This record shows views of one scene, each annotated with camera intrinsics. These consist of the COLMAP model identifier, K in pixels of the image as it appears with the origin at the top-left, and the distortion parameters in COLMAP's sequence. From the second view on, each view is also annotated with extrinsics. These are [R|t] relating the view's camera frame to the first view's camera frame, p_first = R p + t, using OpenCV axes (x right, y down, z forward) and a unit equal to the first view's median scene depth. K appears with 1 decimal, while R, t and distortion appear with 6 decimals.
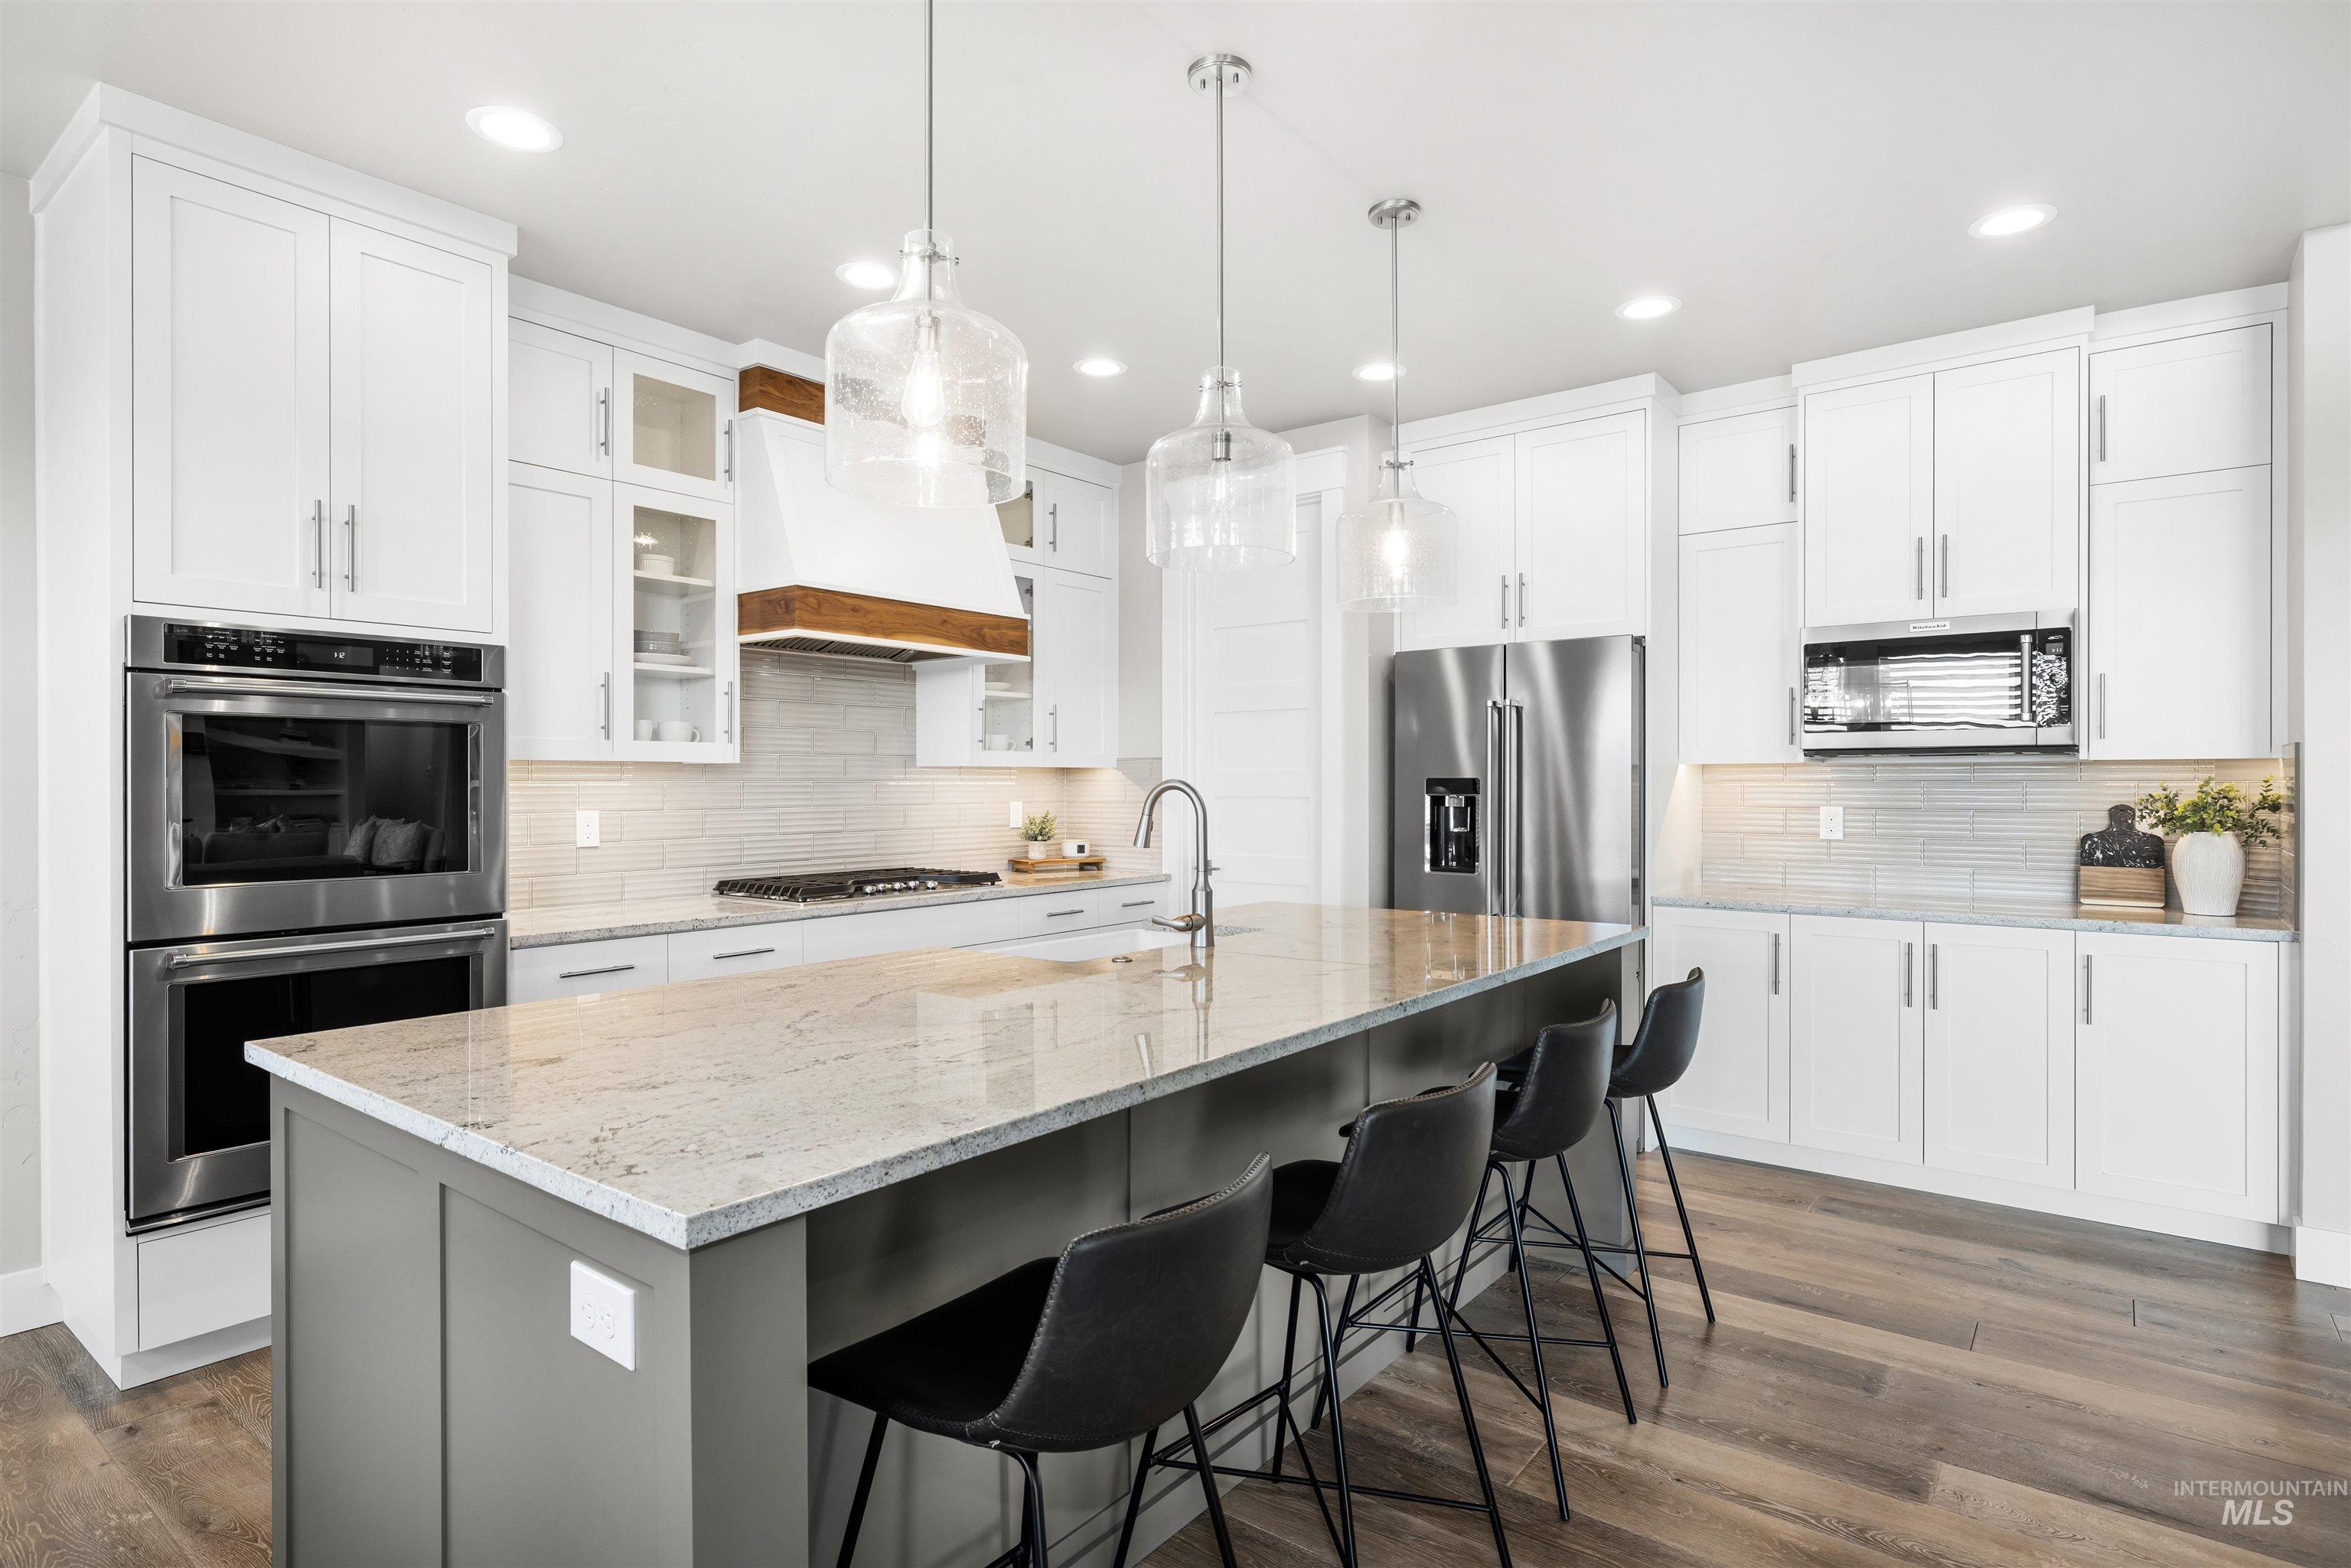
lens RADIAL K [[1210.7, 0, 1169.6], [0, 1210.7, 784.3], [0, 0, 1]] dist [0.005937, -0.000192]
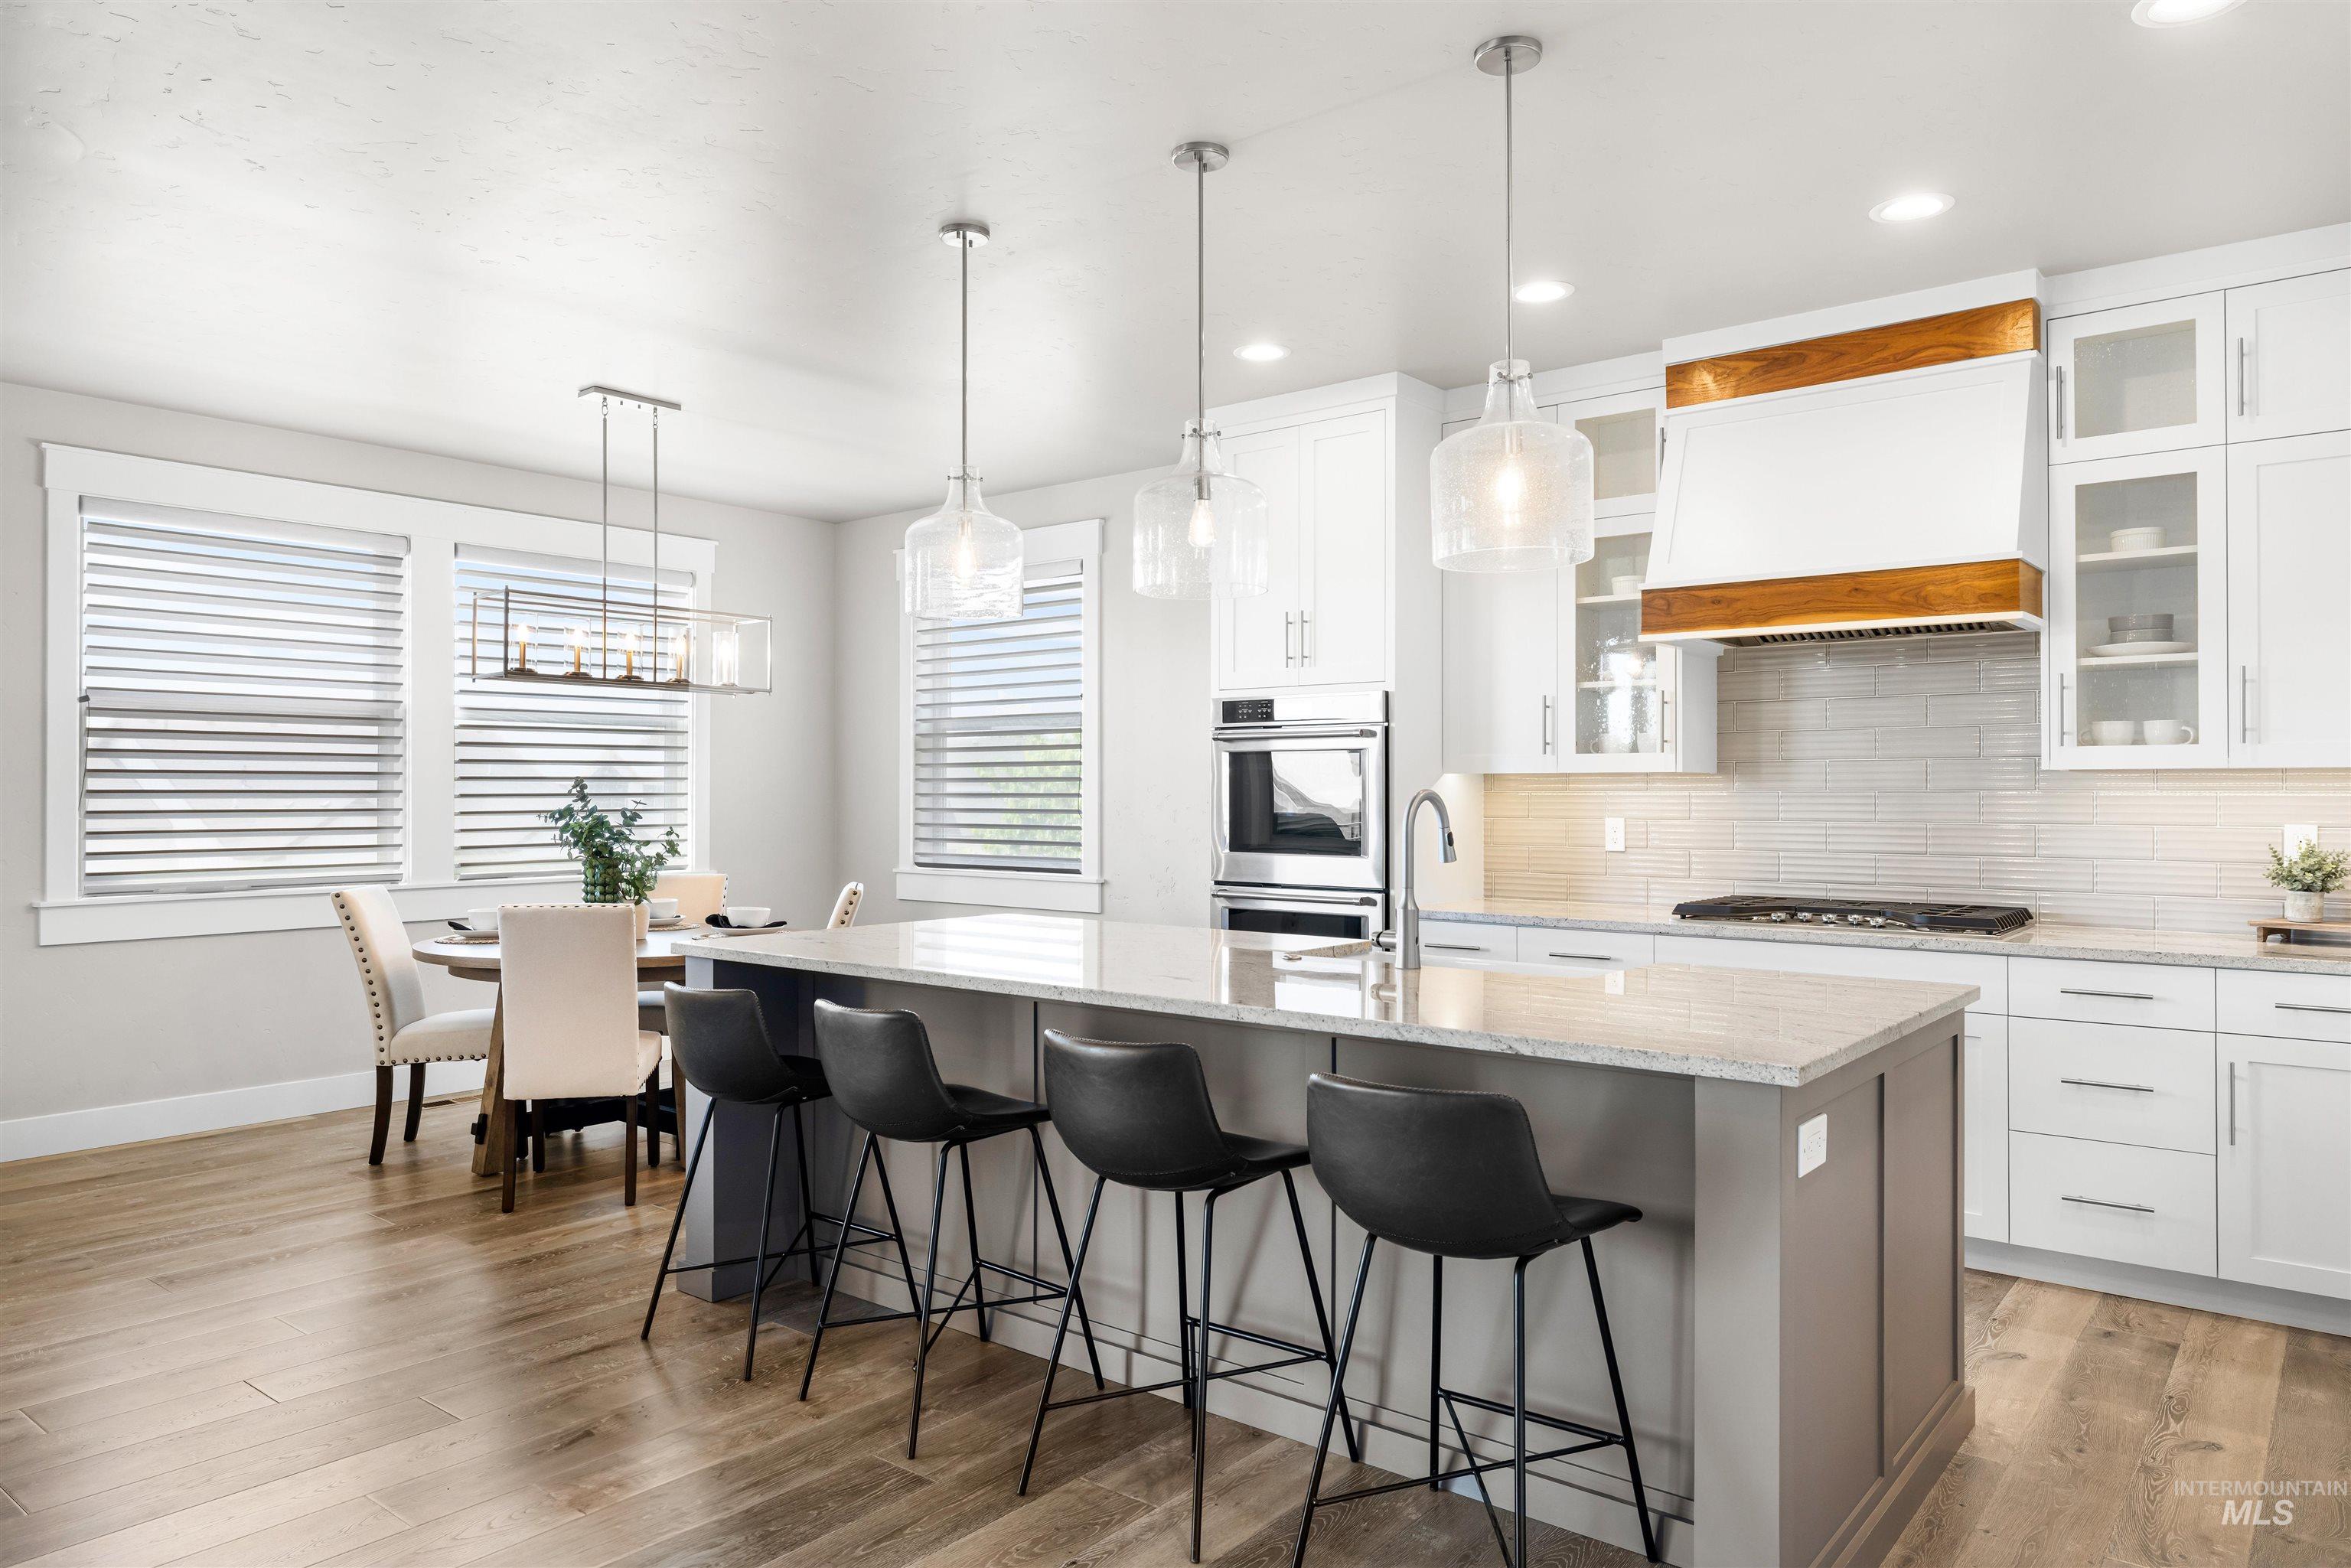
lens RADIAL K [[1536.4, 0, 1167.4], [0, 1536.4, 781.2], [0, 0, 1]] dist [0.002612, 0.000757]
pose [[-0.019116, -0.003974, -0.999809, 0.857933], [-0.002328, 0.999990, -0.003930, -0.004418], [0.999815, 0.002252, -0.019125, 0.588448]]
